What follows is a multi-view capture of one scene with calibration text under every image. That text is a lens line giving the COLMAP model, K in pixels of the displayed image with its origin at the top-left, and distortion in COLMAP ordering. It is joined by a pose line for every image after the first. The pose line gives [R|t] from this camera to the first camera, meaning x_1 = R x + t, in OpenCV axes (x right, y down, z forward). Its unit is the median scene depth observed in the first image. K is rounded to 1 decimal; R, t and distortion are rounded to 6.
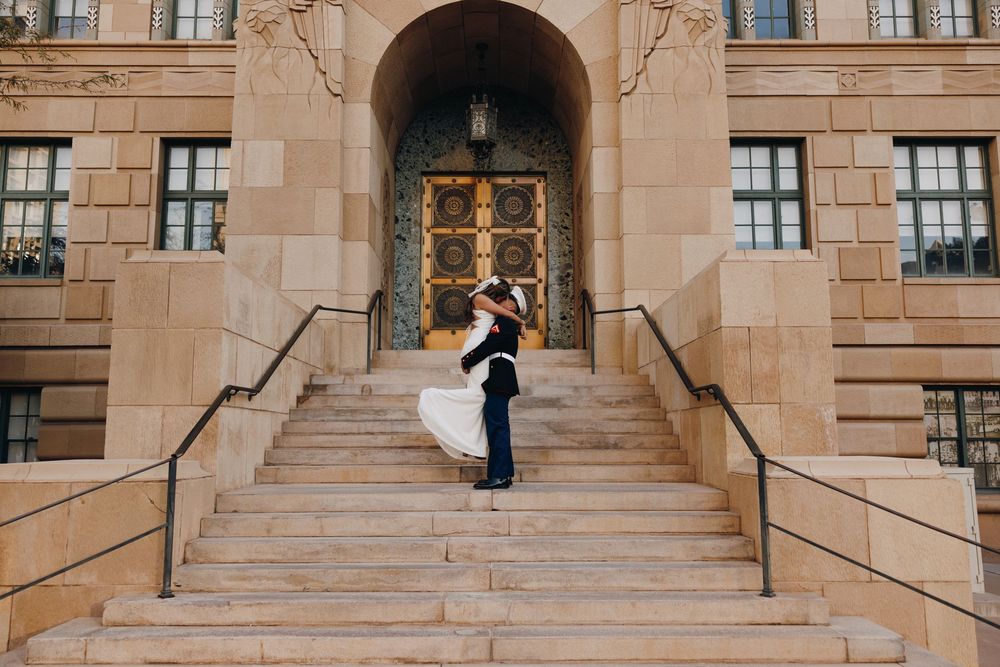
lens RADIAL K [[761.1, 0, 500.0], [0, 761.1, 333.5], [0, 0, 1]] dist [-0.003647, -0.001544]
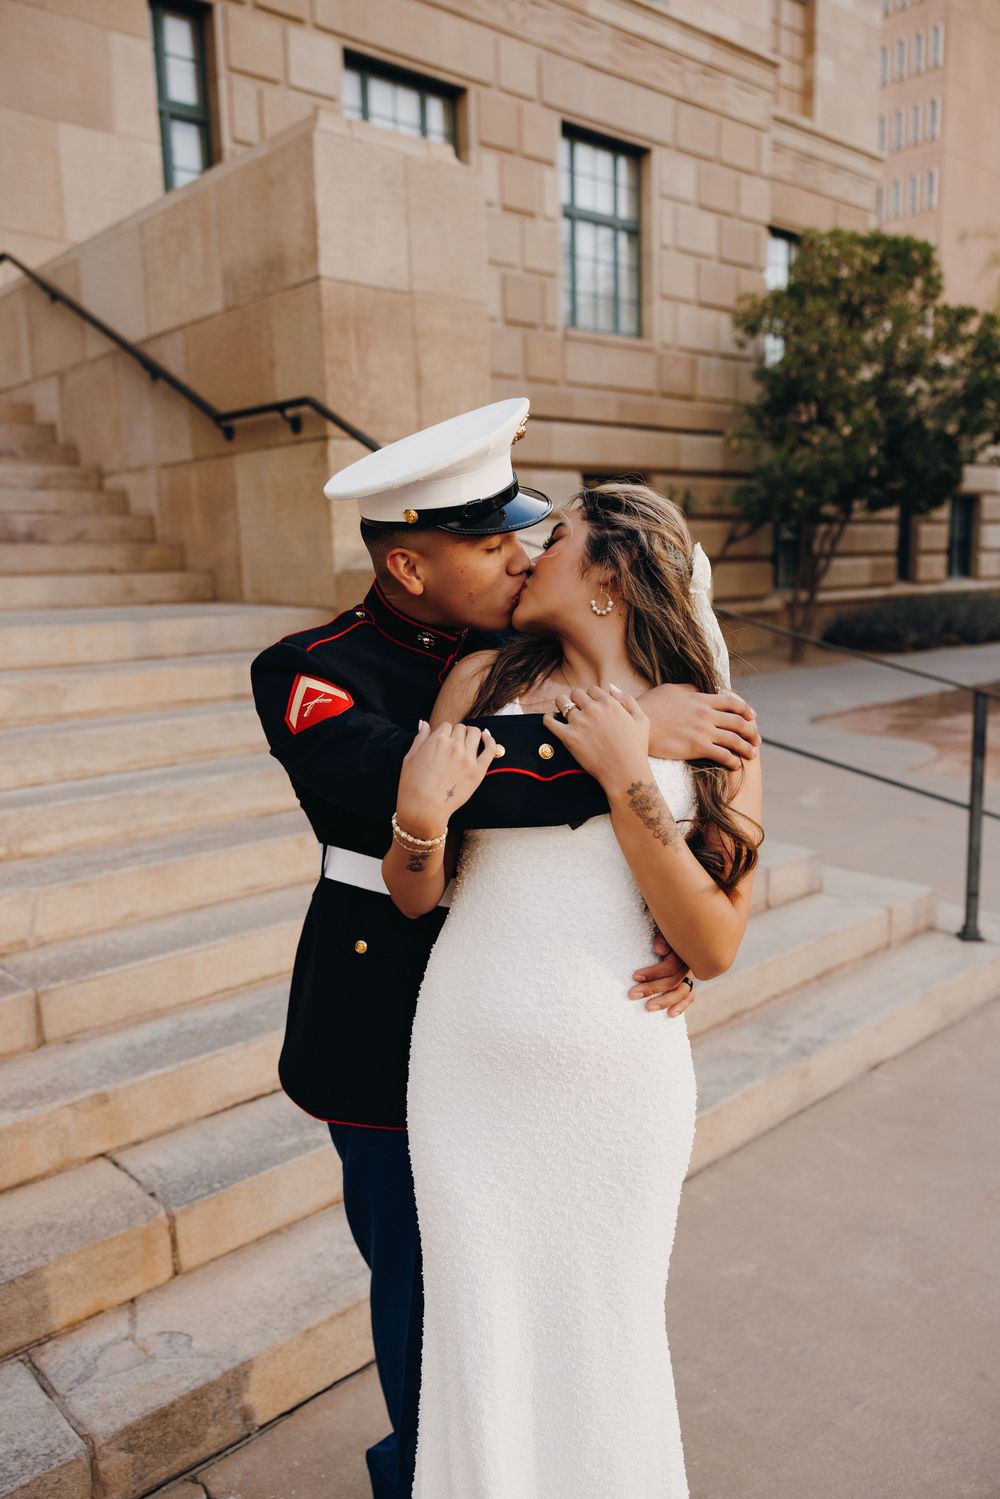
lens RADIAL K [[1140.8, 0, 500.0], [0, 1140.8, 749.5], [0, 0, 1]] dist [-0.003647, -0.001544]
pose [[0.751872, -0.124252, 0.647495, -0.088997], [-0.071112, 0.961069, 0.267001, 0.052609], [-0.655462, -0.246795, 0.713766, 0.216453]]
